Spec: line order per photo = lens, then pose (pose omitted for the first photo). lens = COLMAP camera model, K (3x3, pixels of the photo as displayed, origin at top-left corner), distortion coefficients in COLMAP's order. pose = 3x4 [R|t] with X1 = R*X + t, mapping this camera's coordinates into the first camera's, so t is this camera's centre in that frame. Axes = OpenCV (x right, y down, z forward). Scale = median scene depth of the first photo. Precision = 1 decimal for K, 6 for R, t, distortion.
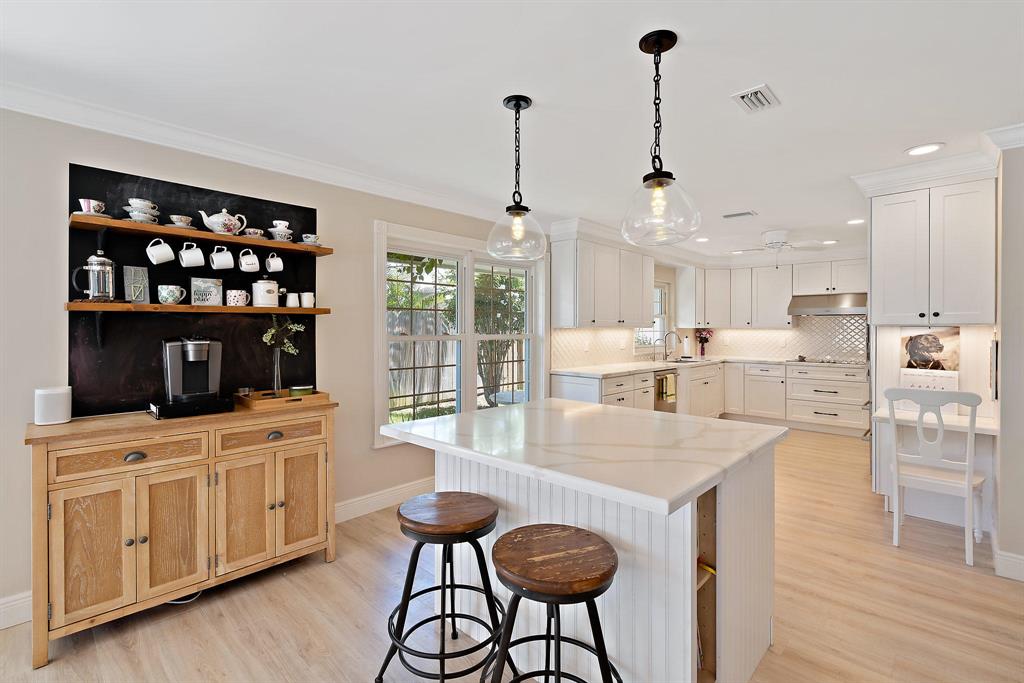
lens RADIAL K [[471.5, 0, 510.7], [0, 471.5, 331.6], [0, 0, 1]] dist [0.002155, 0.000815]
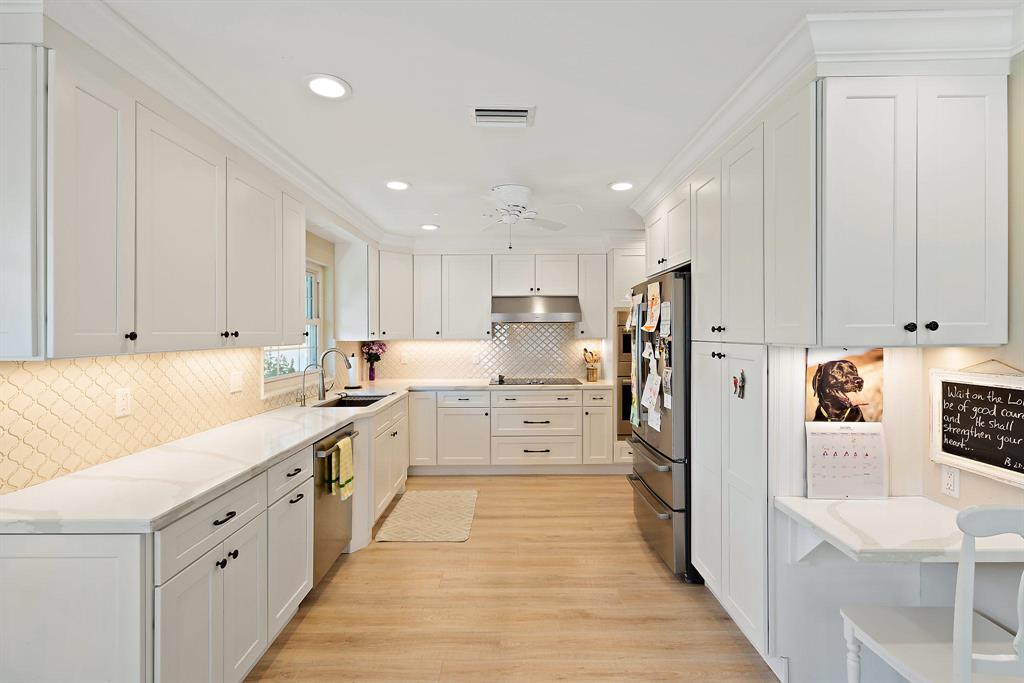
lens RADIAL K [[471.5, 0, 522.6], [0, 471.5, 336.0], [0, 0, 1]] dist [0.002155, 0.000815]
pose [[0.717089, -0.012026, 0.696878, 0.221071], [0.013292, 0.999905, 0.003578, -0.031336], [-0.696855, 0.006697, 0.717181, 0.887795]]
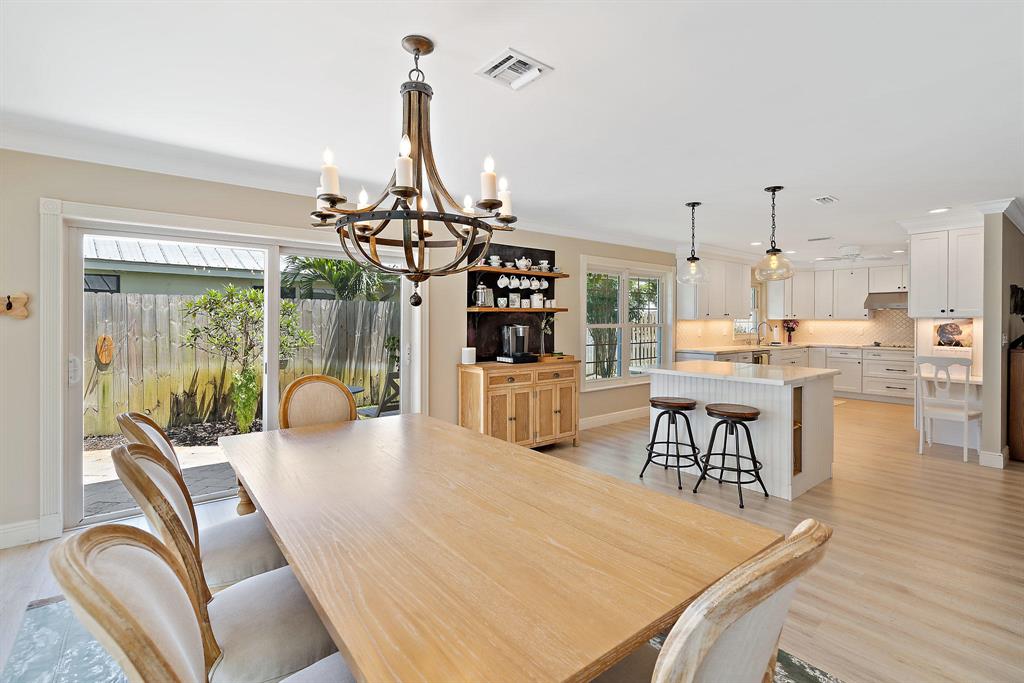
lens RADIAL K [[471.5, 0, 517.8], [0, 471.5, 324.4], [0, 0, 1]] dist [0.002155, 0.000815]
pose [[0.991432, 0.000831, -0.130619, -0.305594], [-0.000404, 0.999994, 0.003295, 0.004226], [0.130621, -0.003214, 0.991427, -0.701519]]
